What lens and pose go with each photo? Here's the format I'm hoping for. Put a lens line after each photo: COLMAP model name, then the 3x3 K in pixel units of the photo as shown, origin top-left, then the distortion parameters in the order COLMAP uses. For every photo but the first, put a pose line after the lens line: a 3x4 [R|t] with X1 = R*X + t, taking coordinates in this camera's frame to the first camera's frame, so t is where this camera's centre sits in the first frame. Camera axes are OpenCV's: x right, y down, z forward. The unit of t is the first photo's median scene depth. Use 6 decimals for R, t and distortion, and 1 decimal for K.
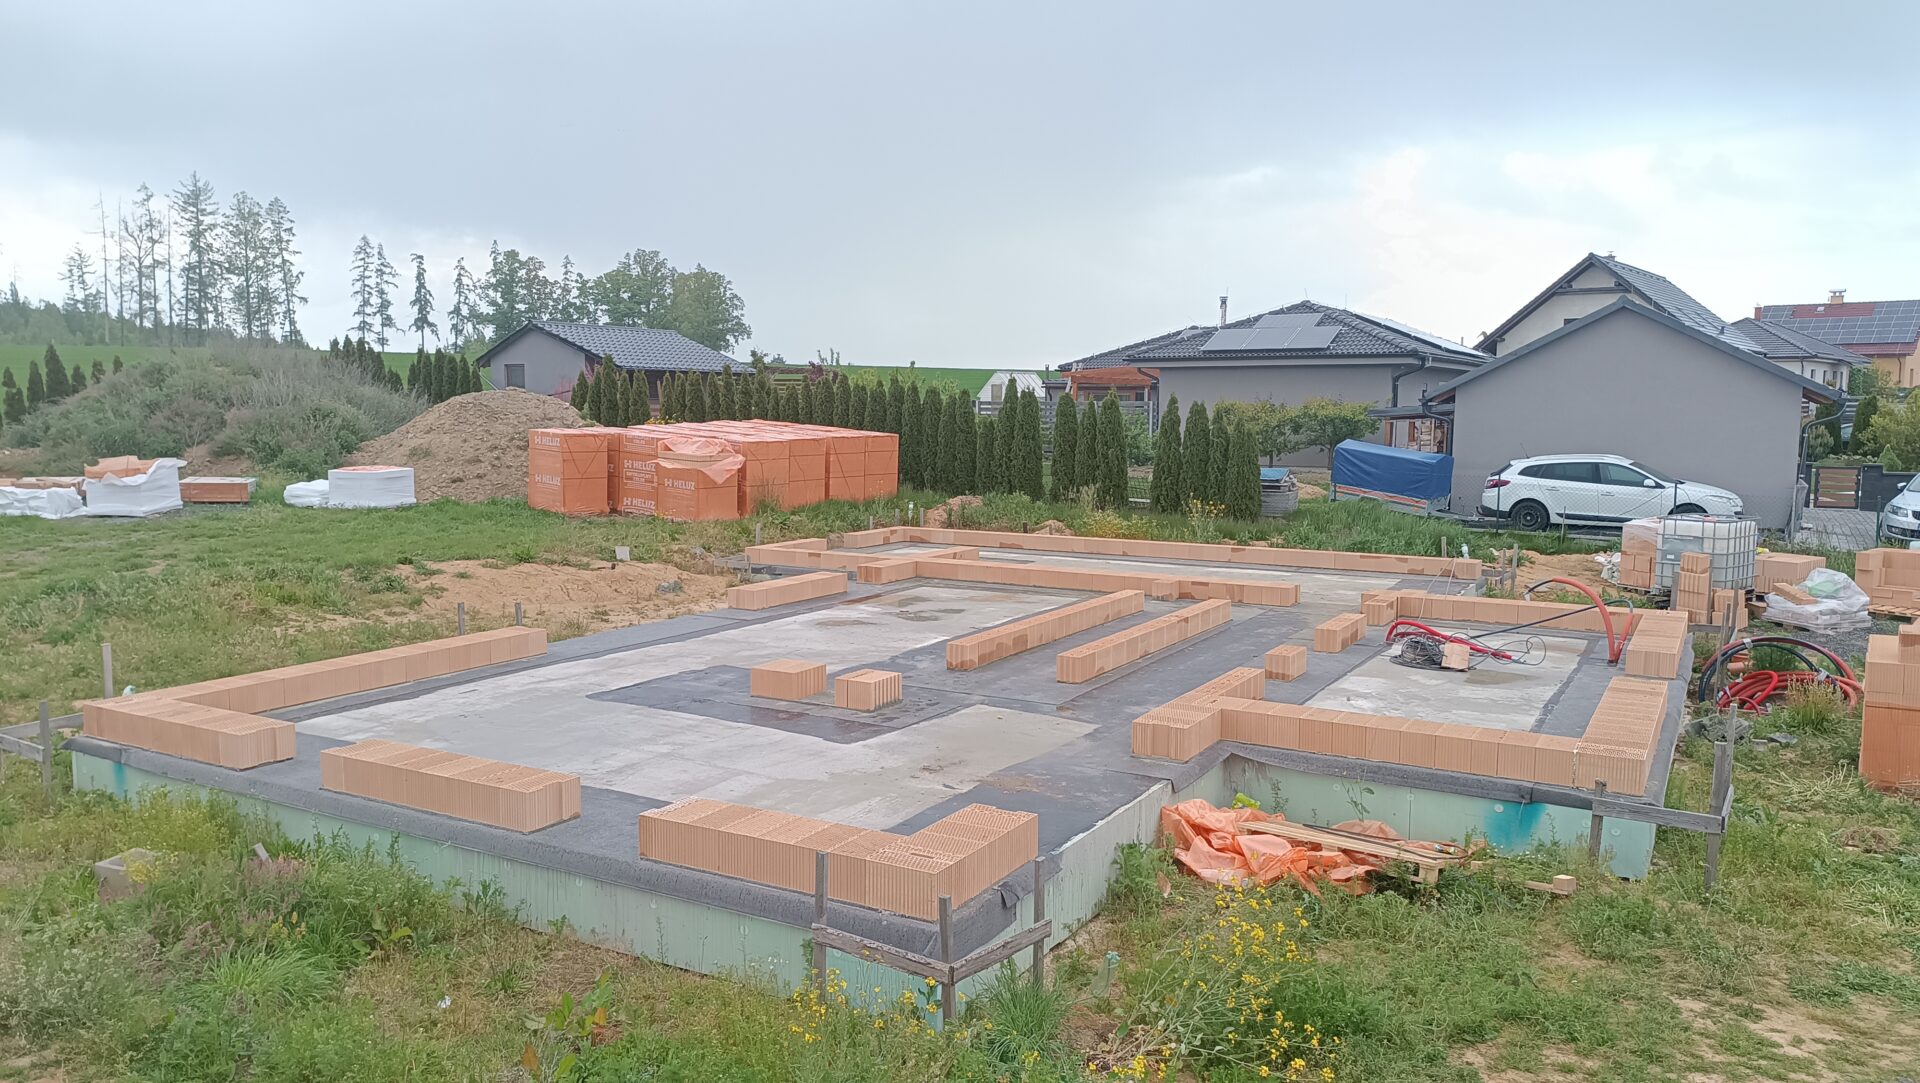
lens RADIAL K [[1353.0, 0, 959.8], [0, 1353.0, 549.4], [0, 0, 1]] dist [0.103097, -0.158034]
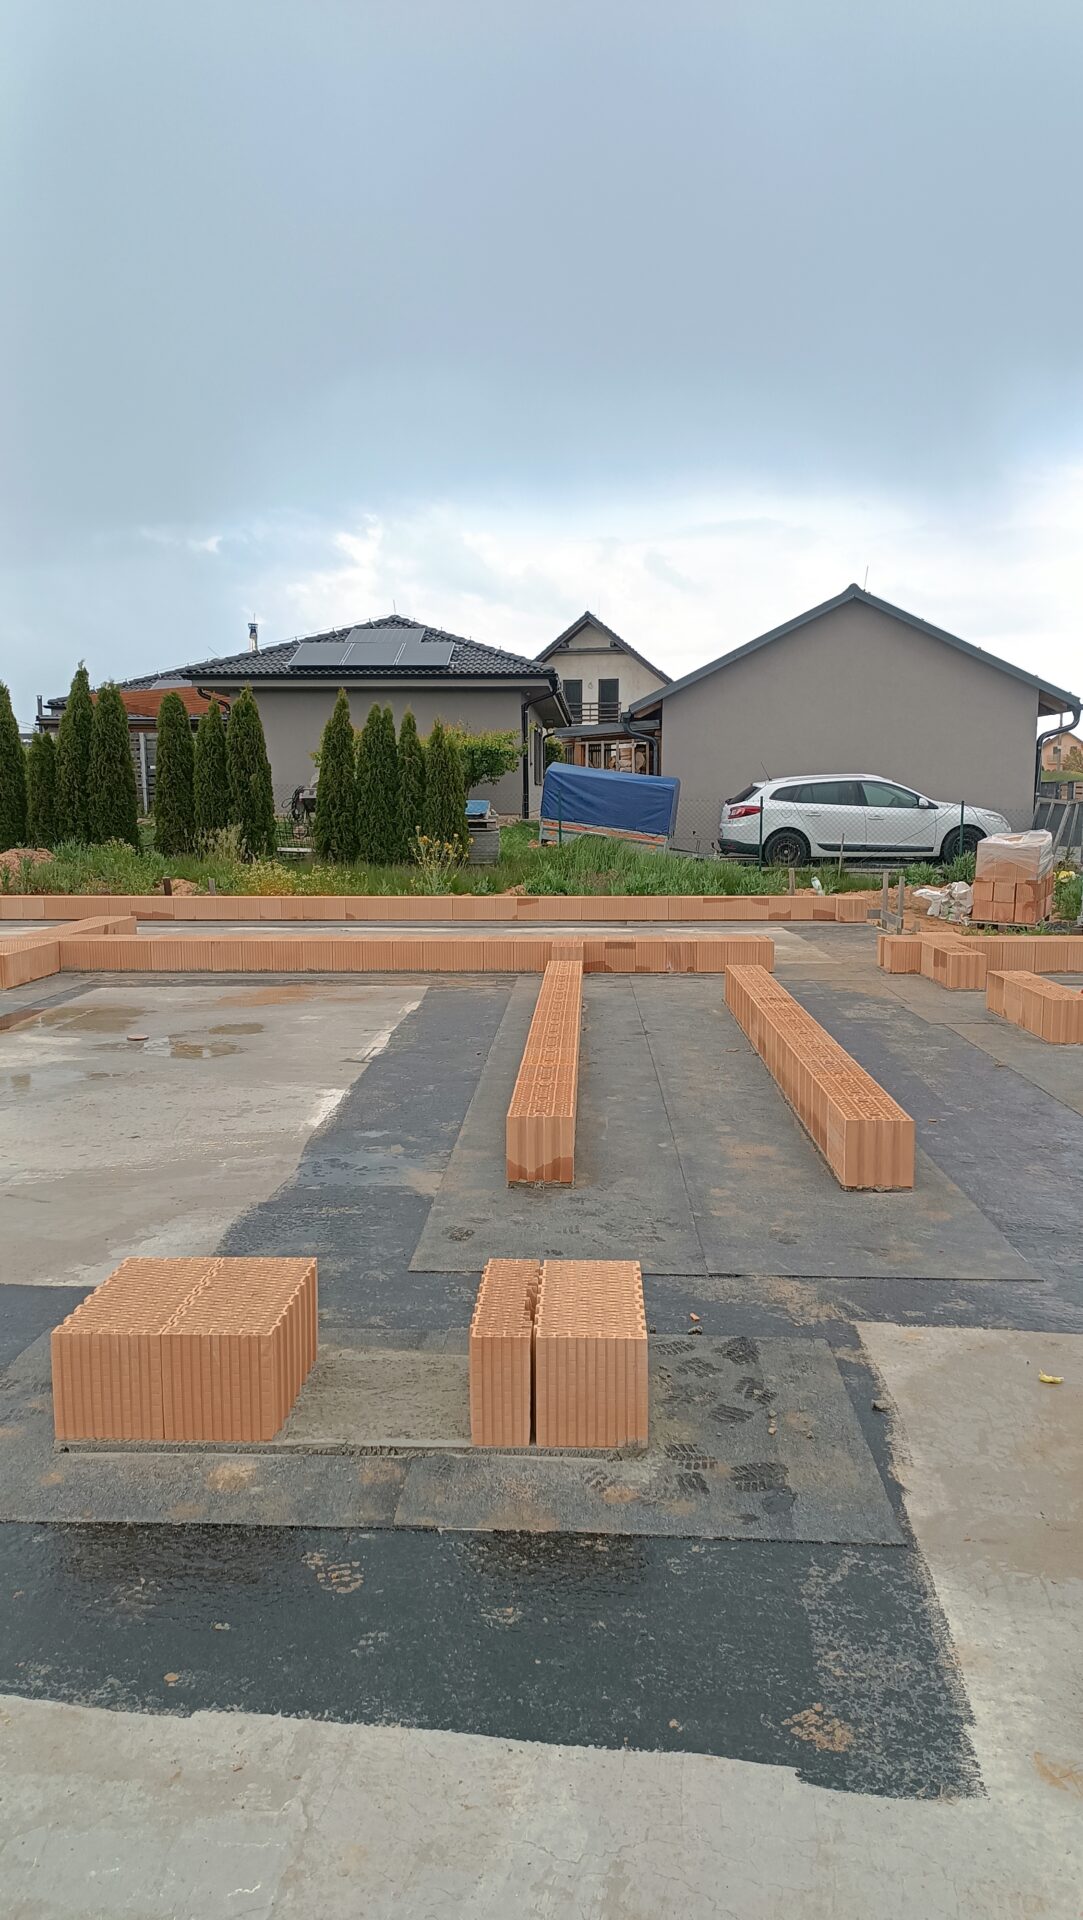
lens RADIAL K [[1353.0, 0, 534.8], [0, 1353.0, 957.1], [0, 0, 1]] dist [0.103097, -0.158034]
pose [[0.888672, -0.063733, 0.454093, -0.088867], [0.057451, 0.997966, 0.027634, 0.008617], [-0.454930, 0.001530, 0.890526, 0.355353]]
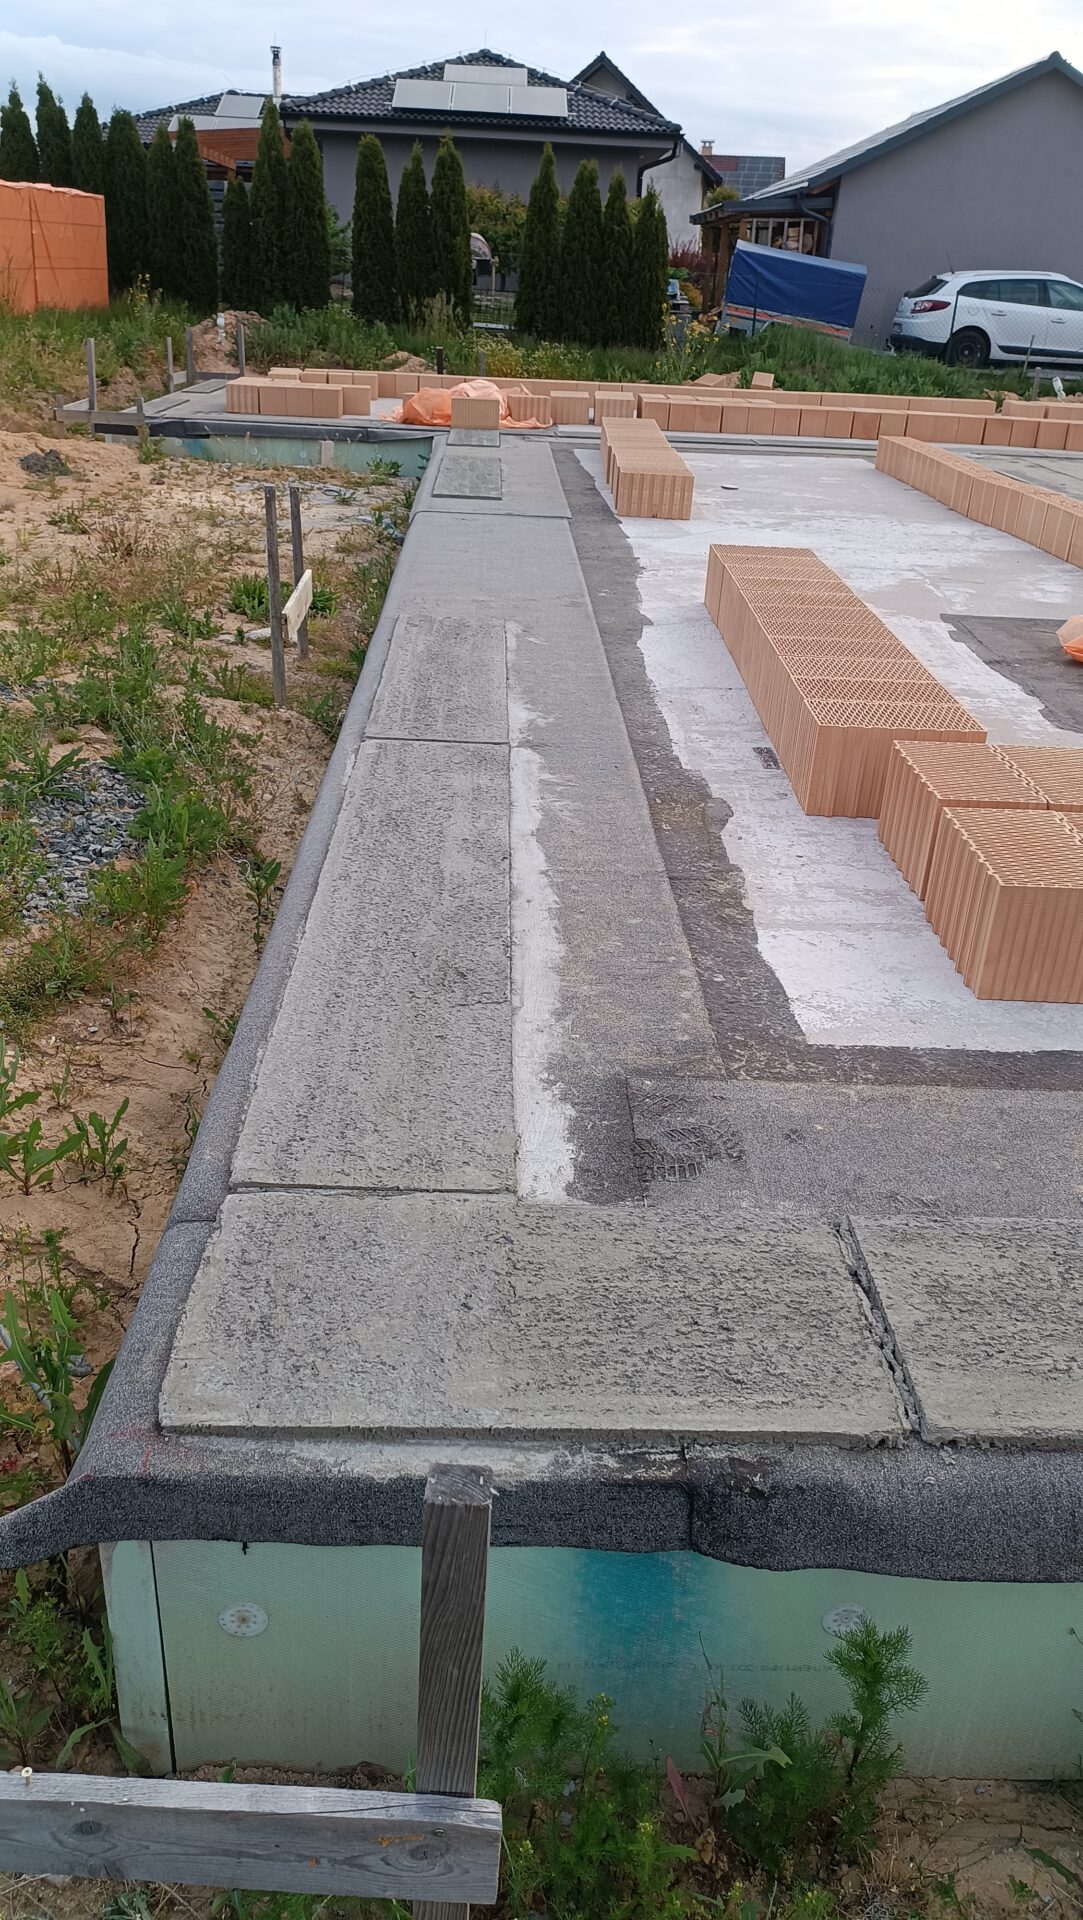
lens RADIAL K [[1374.4, 0, 541.5], [0, 1374.4, 960.0], [0, 0, 1]] dist [-0.005571, 0.001493]
pose [[0.851877, -0.202751, 0.482905, -0.278306], [0.016147, 0.931758, 0.362720, 0.014277], [-0.523493, -0.301195, 0.797017, 0.371423]]
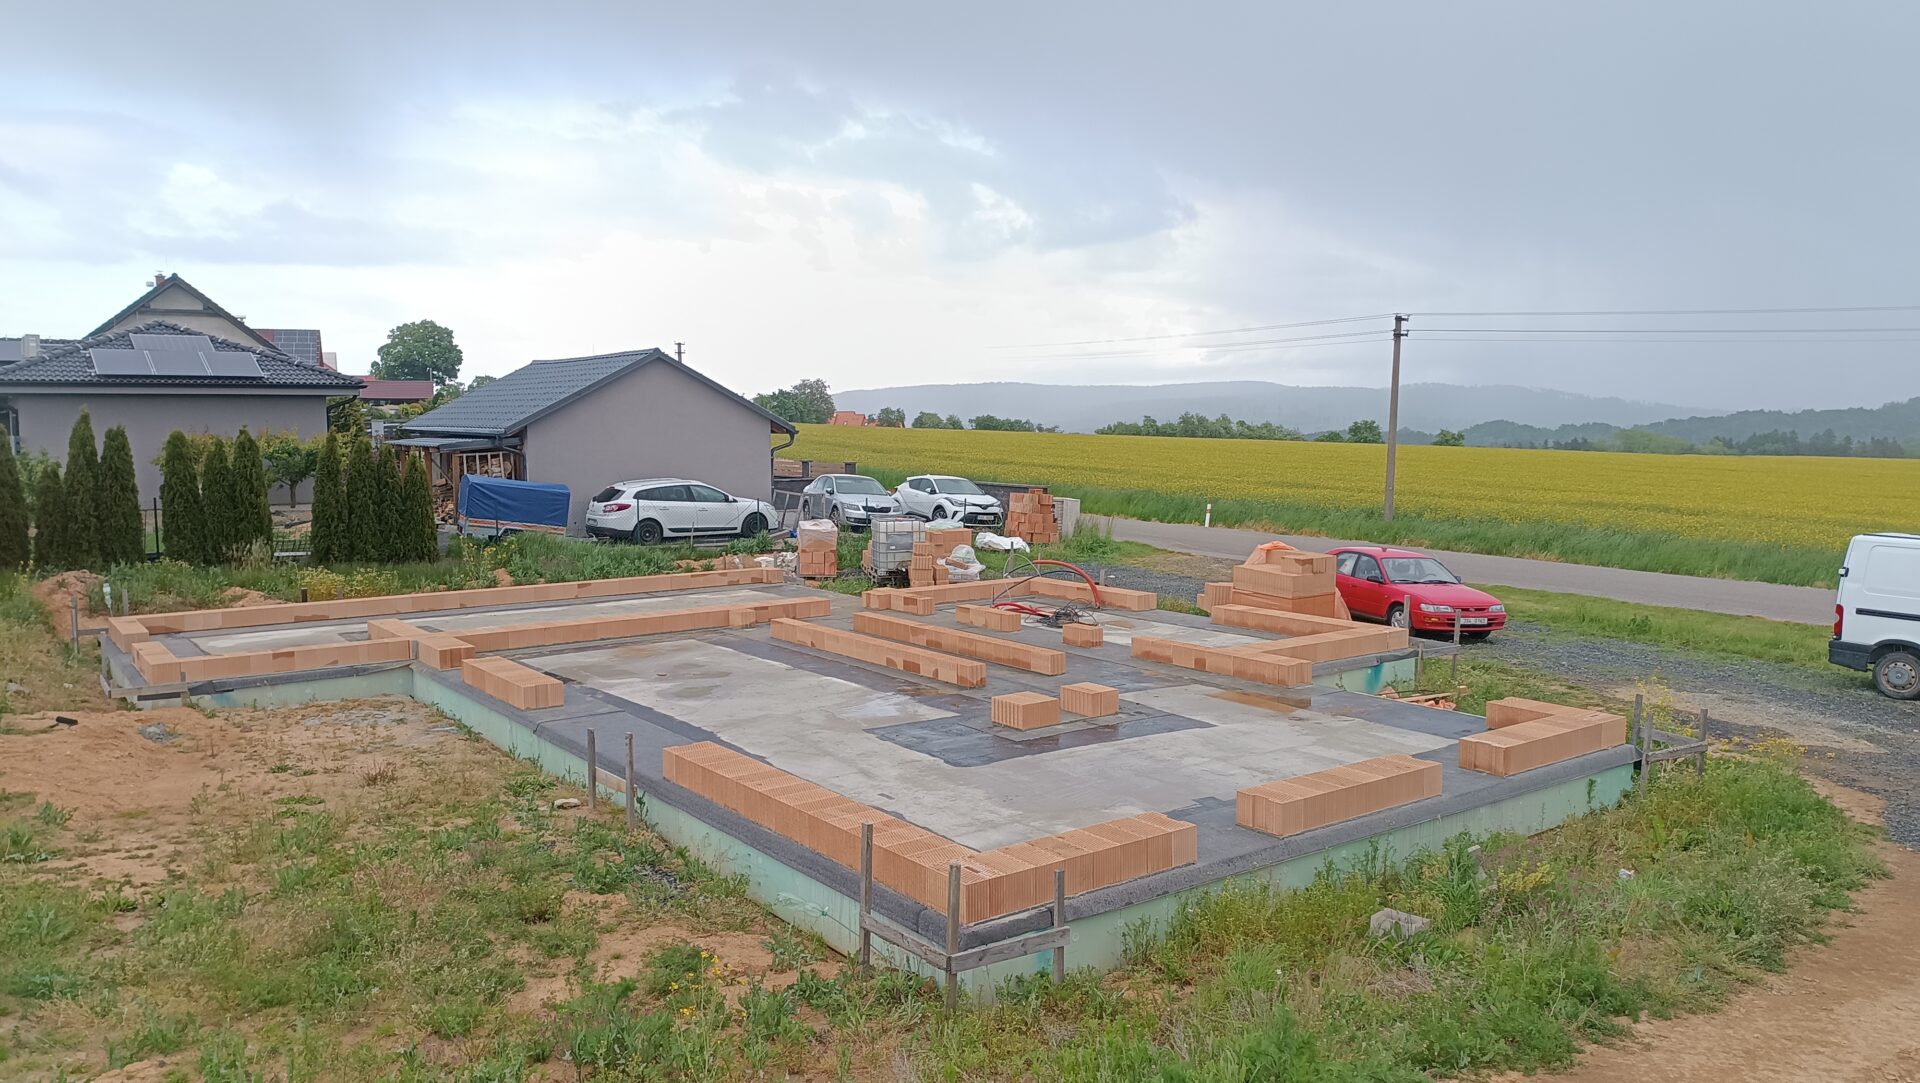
lens RADIAL K [[1353.0, 0, 959.8], [0, 1353.0, 549.4], [0, 0, 1]] dist [0.103097, -0.158034]
pose [[0.397279, -0.095145, 0.912752, -0.557116], [0.103891, 0.992880, 0.058279, -0.051223], [-0.911798, 0.071674, 0.404335, 0.284817]]
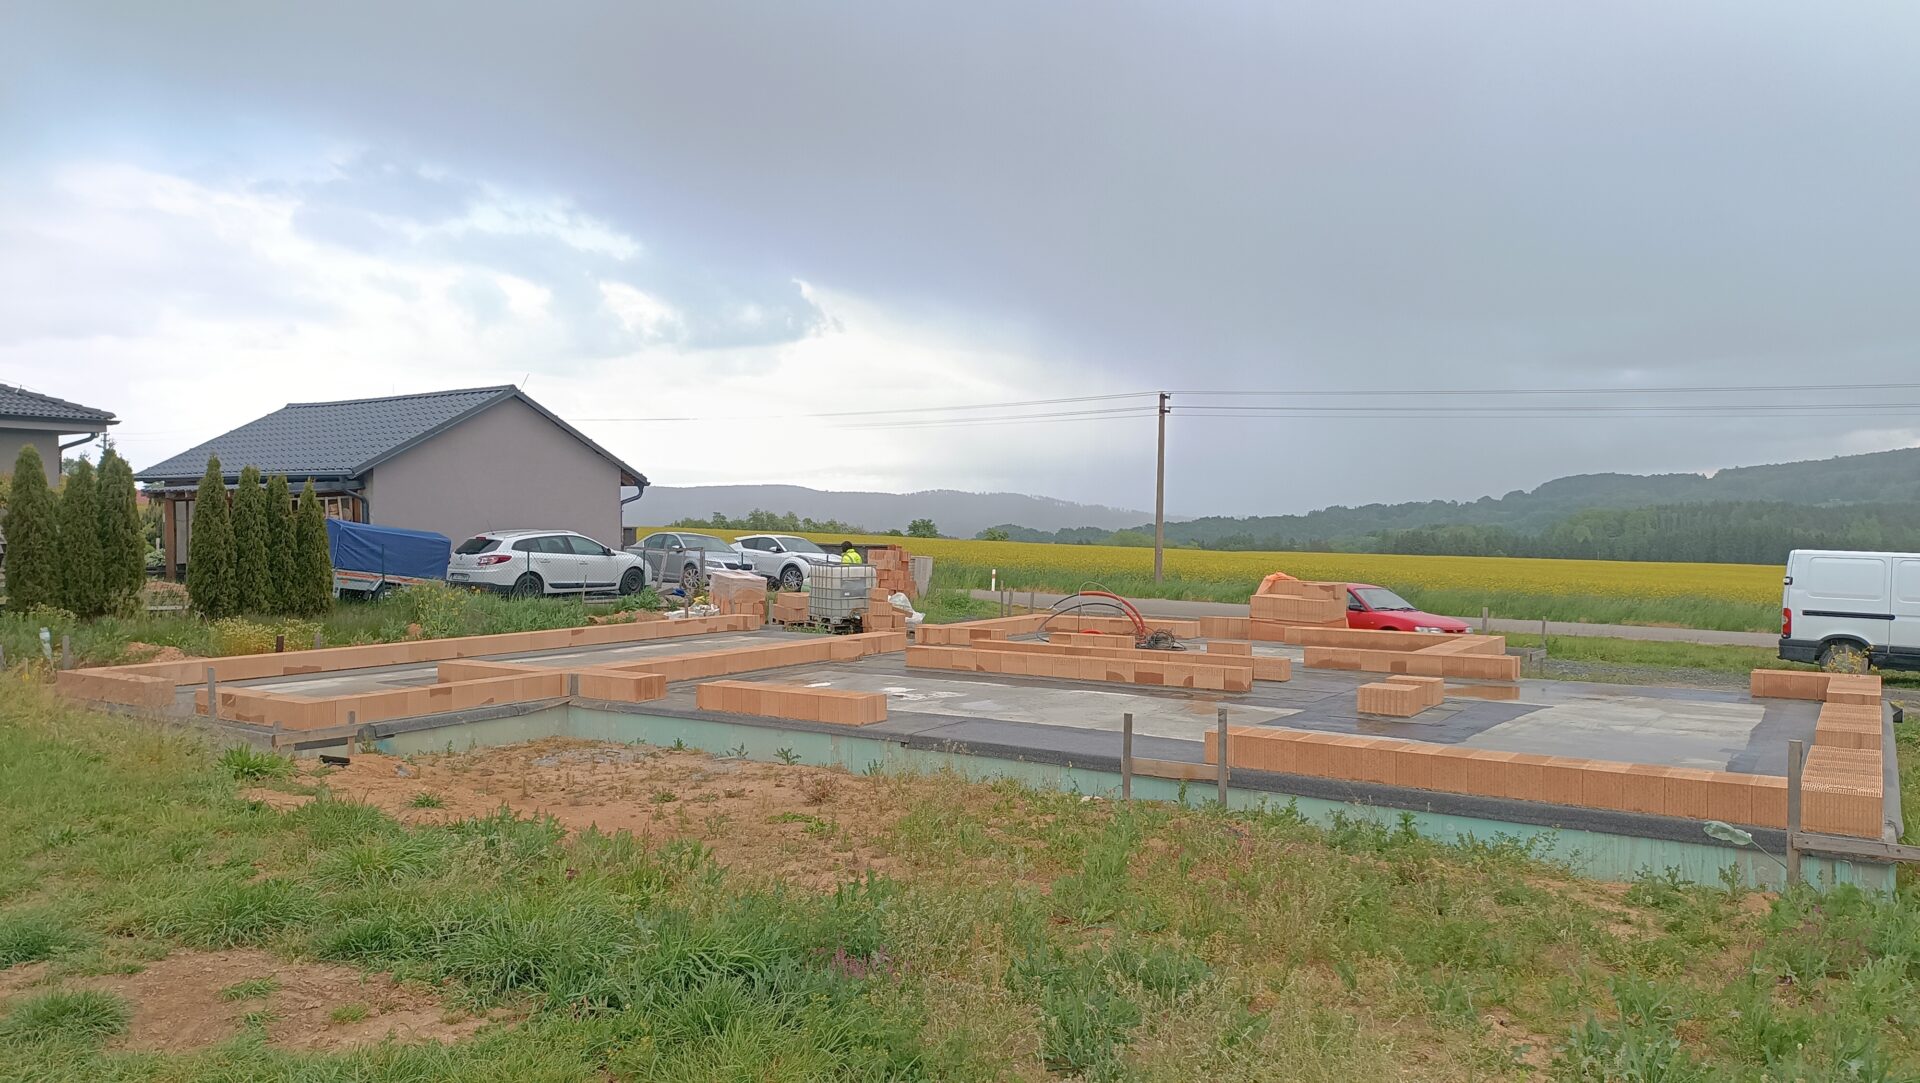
lens RADIAL K [[1353.0, 0, 959.8], [0, 1353.0, 549.4], [0, 0, 1]] dist [0.103097, -0.158034]
pose [[0.066040, -0.026736, 0.997459, -0.605166], [0.105615, 0.994213, 0.019656, -0.040118], [-0.992212, 0.104048, 0.068481, 0.607970]]
